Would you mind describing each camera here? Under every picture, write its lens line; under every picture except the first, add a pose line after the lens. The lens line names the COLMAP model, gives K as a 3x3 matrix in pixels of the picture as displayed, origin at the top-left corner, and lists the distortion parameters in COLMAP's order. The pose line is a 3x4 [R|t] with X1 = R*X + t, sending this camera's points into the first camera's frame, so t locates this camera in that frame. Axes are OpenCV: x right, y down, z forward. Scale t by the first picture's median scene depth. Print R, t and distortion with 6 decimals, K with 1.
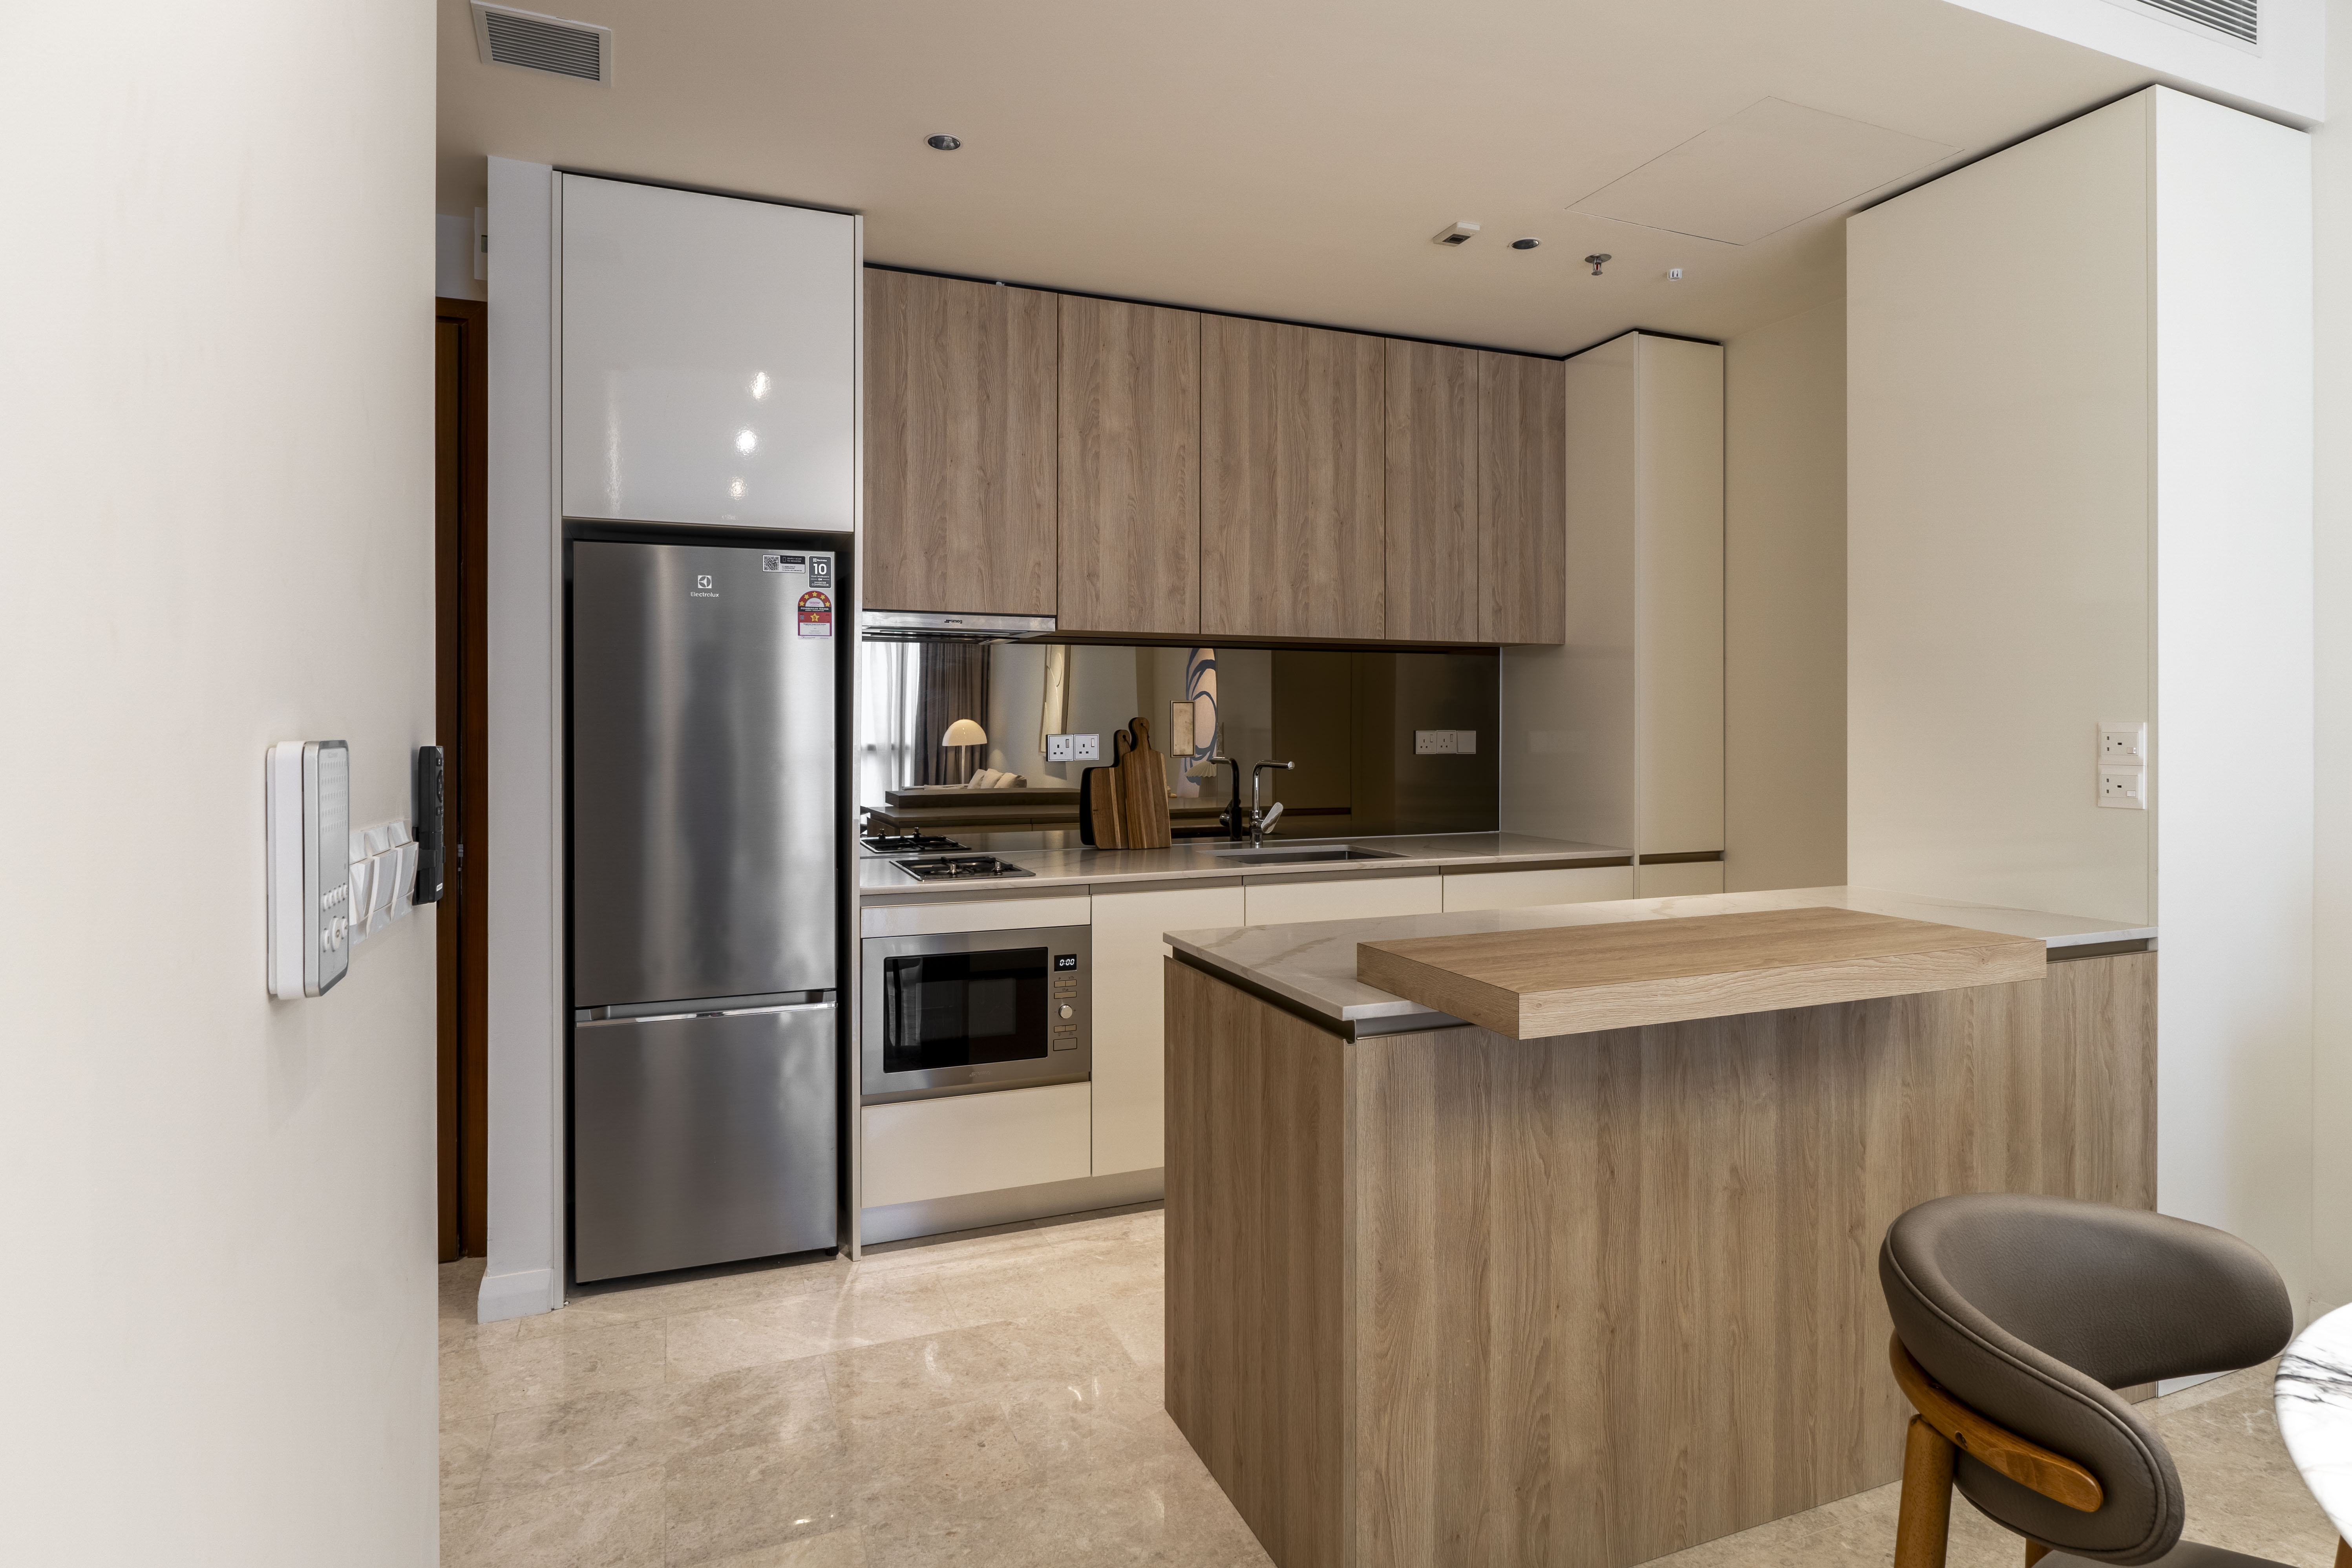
lens RADIAL K [[1284.5, 0, 1184.2], [0, 1284.5, 720.1], [0, 0, 1]] dist [-0.002525, -0.000290]
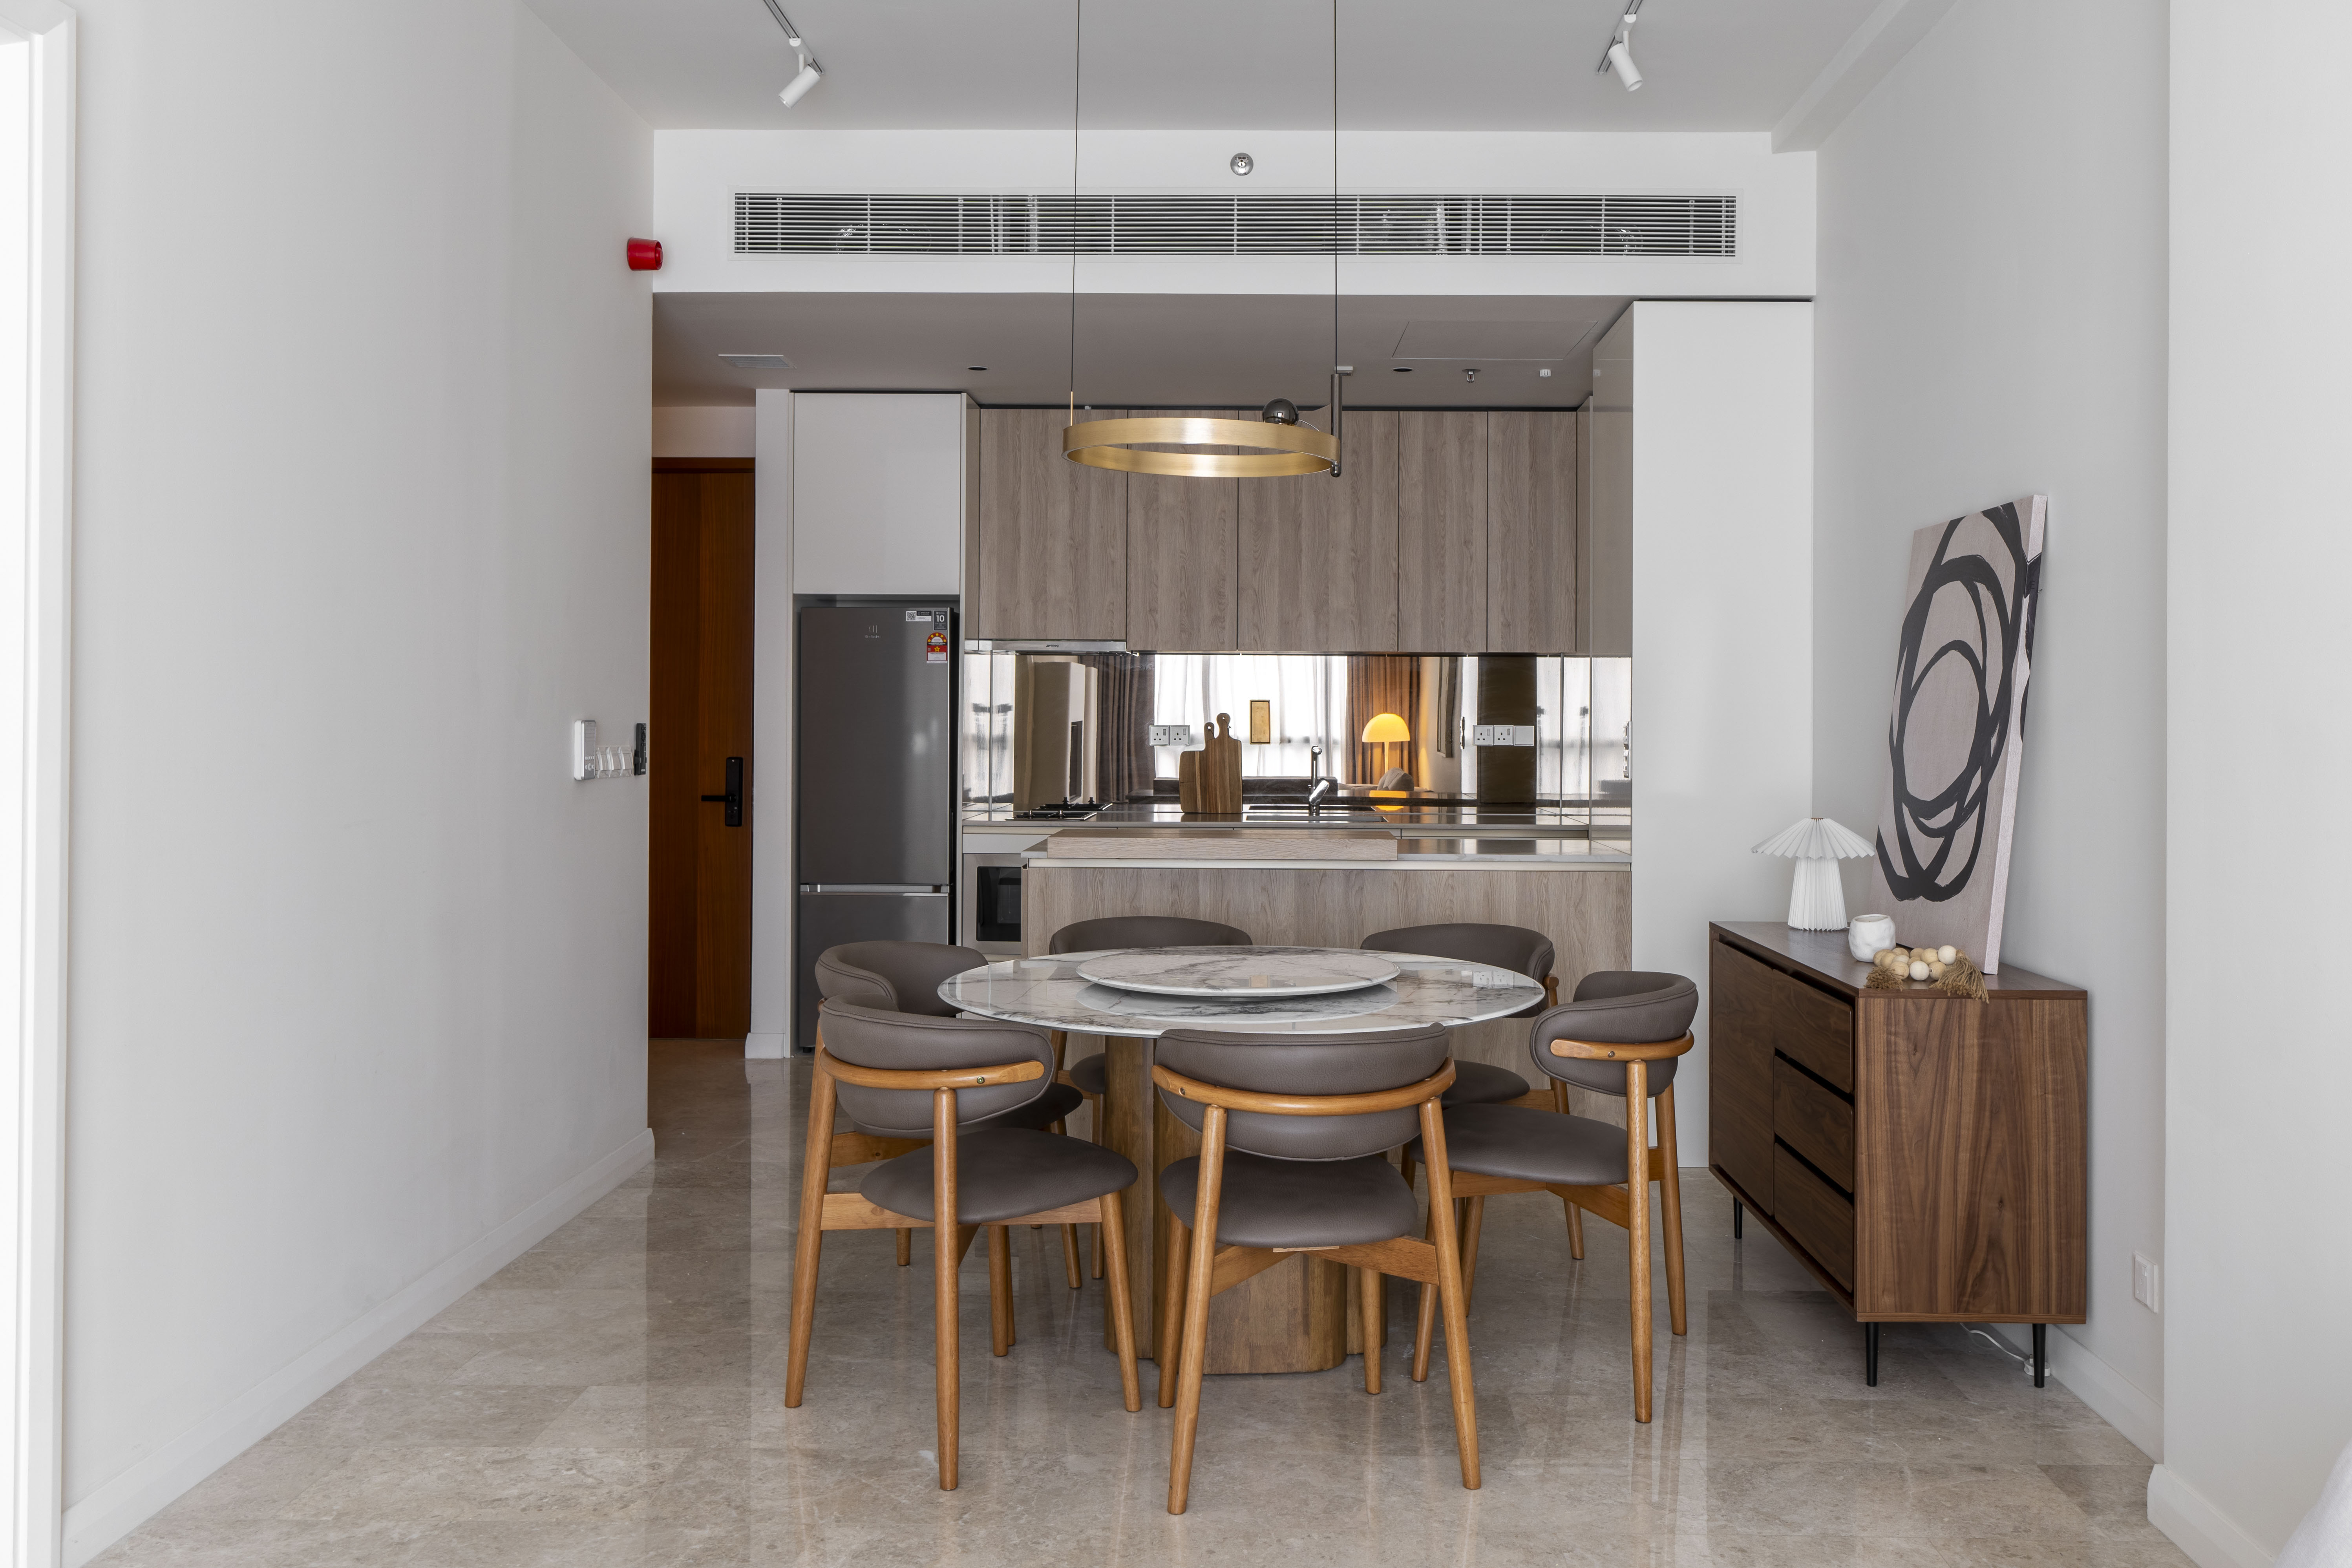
lens RADIAL K [[1835.7, 0, 1187.7], [0, 1835.7, 715.6], [0, 0, 1]] dist [0.006813, 0.000047]
pose [[0.913503, 0.007994, -0.406754, 0.713371], [-0.007264, 0.999968, 0.003339, -0.005257], [0.406768, -0.000096, 0.913532, -0.735399]]
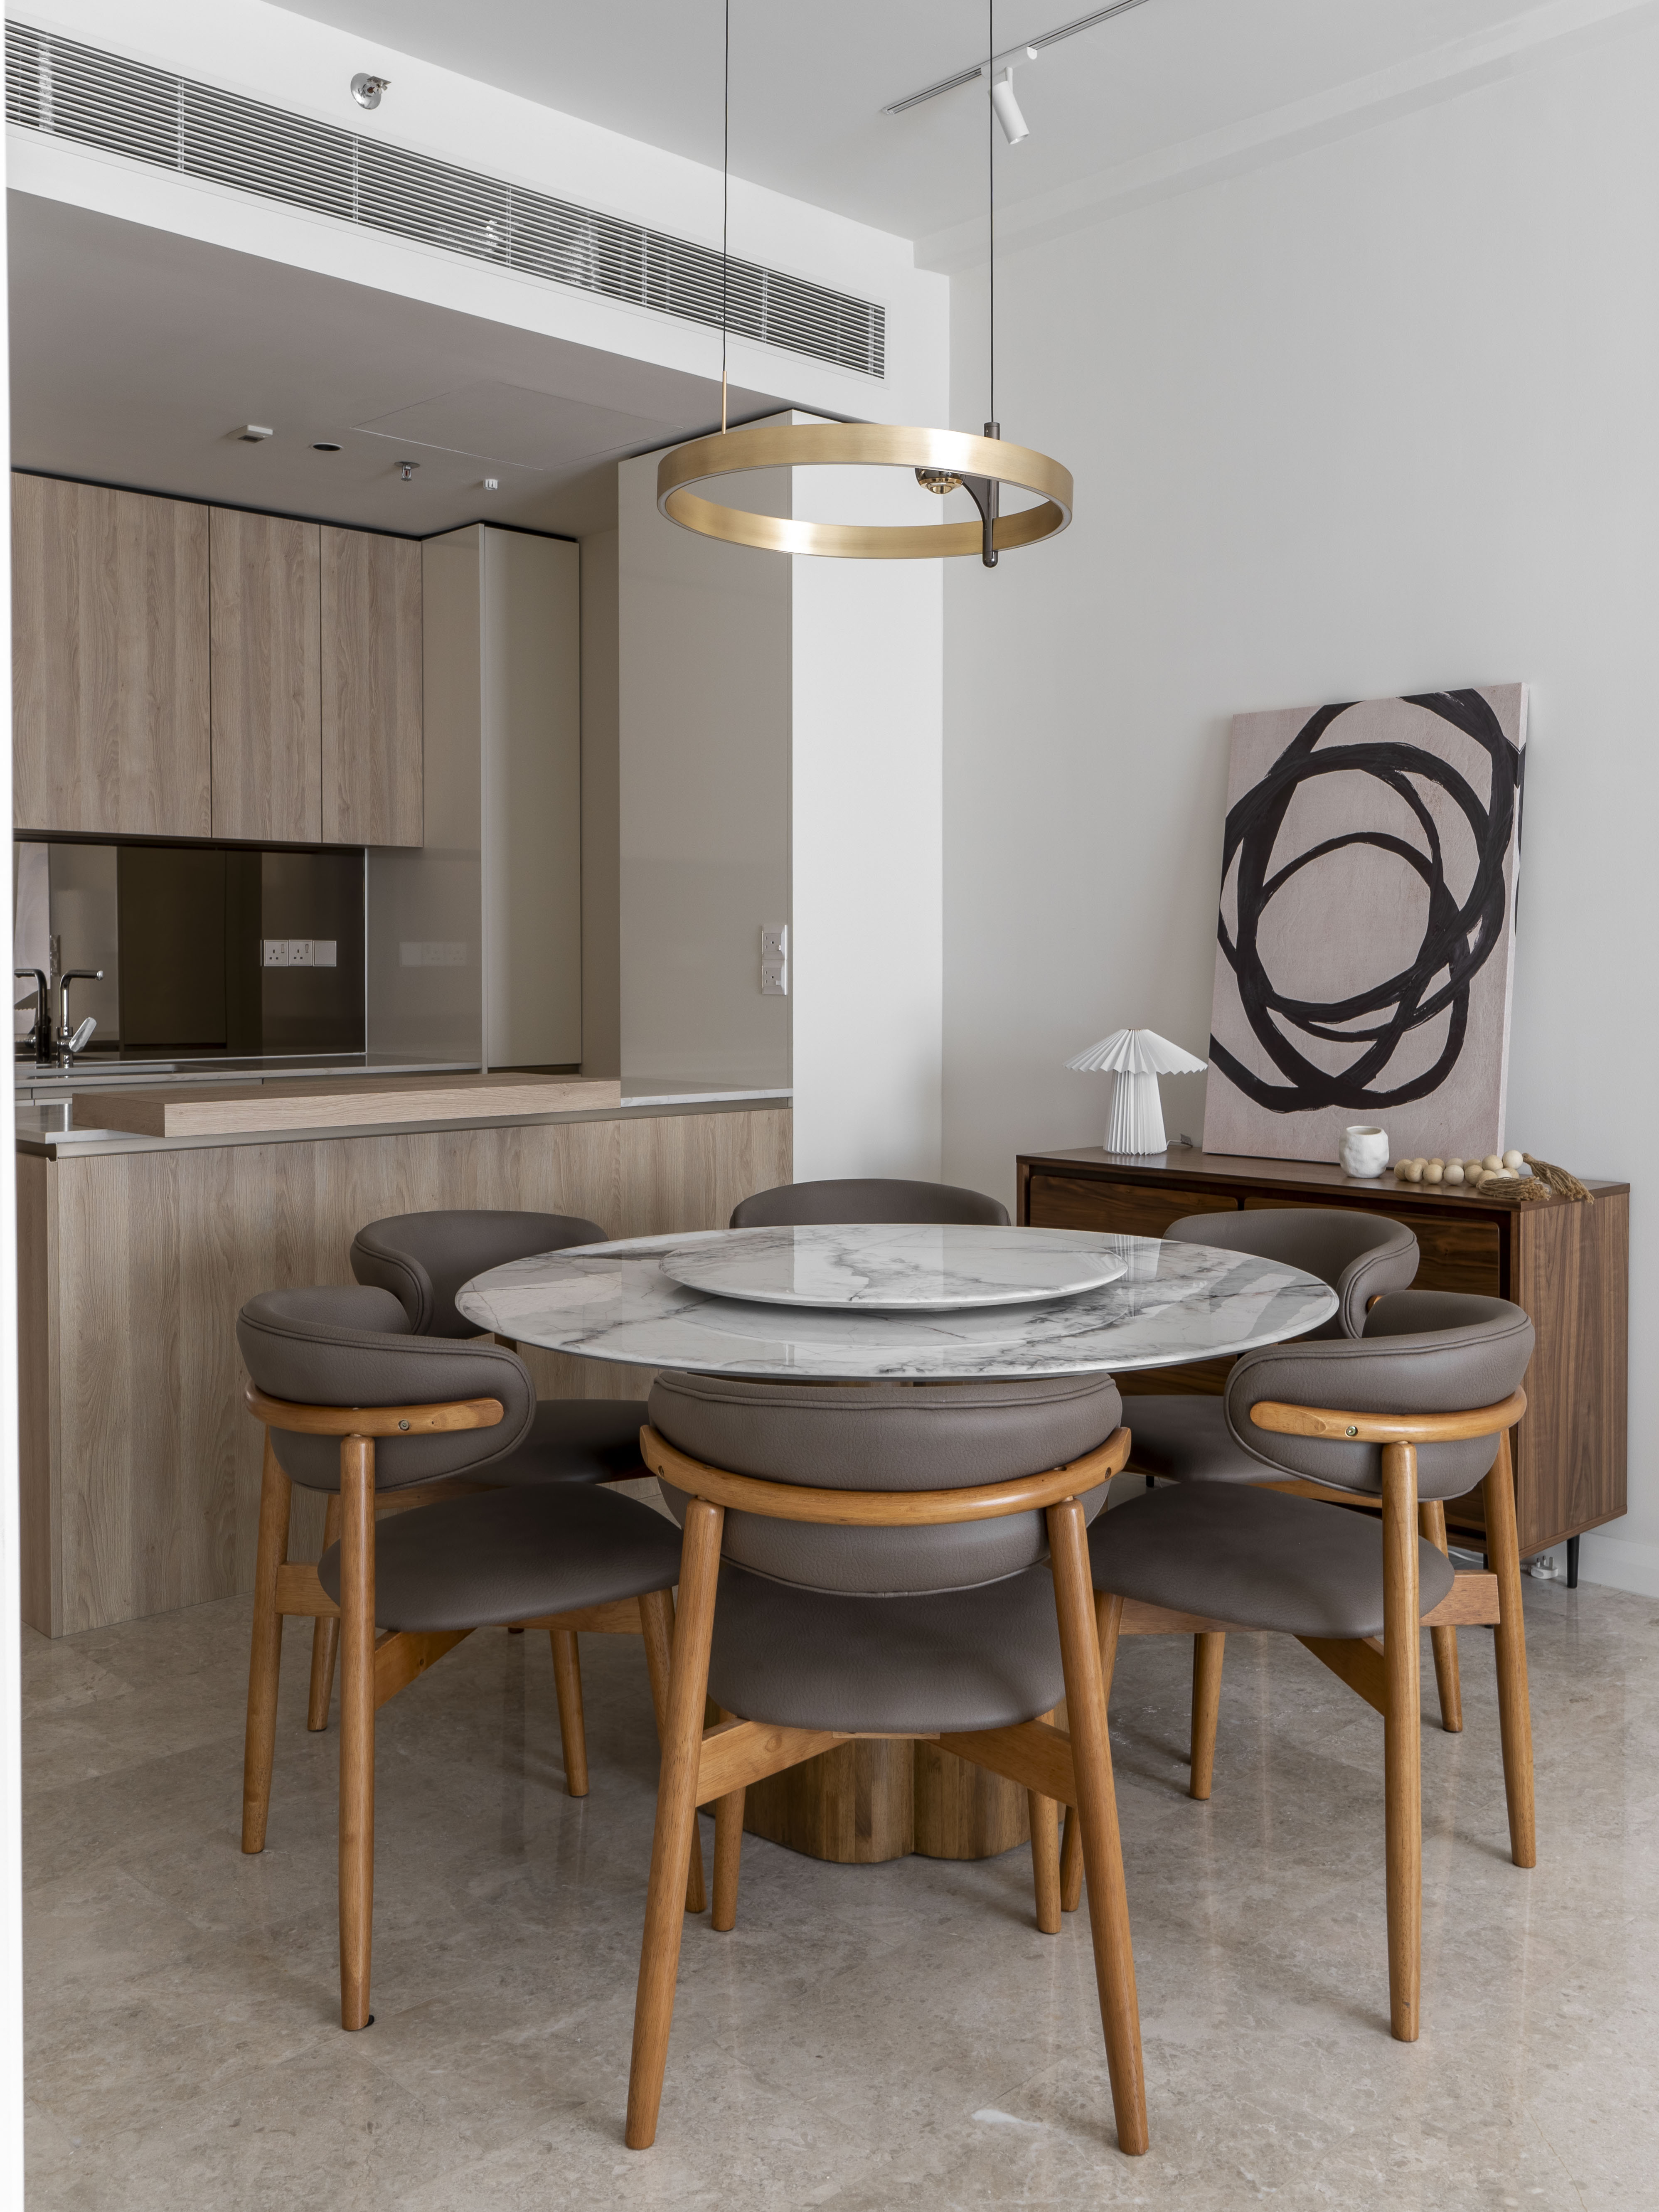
lens RADIAL K [[1992.5, 0, 871.7], [0, 1992.5, 1022.2], [0, 0, 1]] dist [0.001920, 0.001657]
pose [[0.929311, -0.008074, 0.369210, 0.069204], [-0.005222, 0.999374, 0.034999, 0.017222], [-0.369261, -0.034452, 0.928687, -0.511529]]
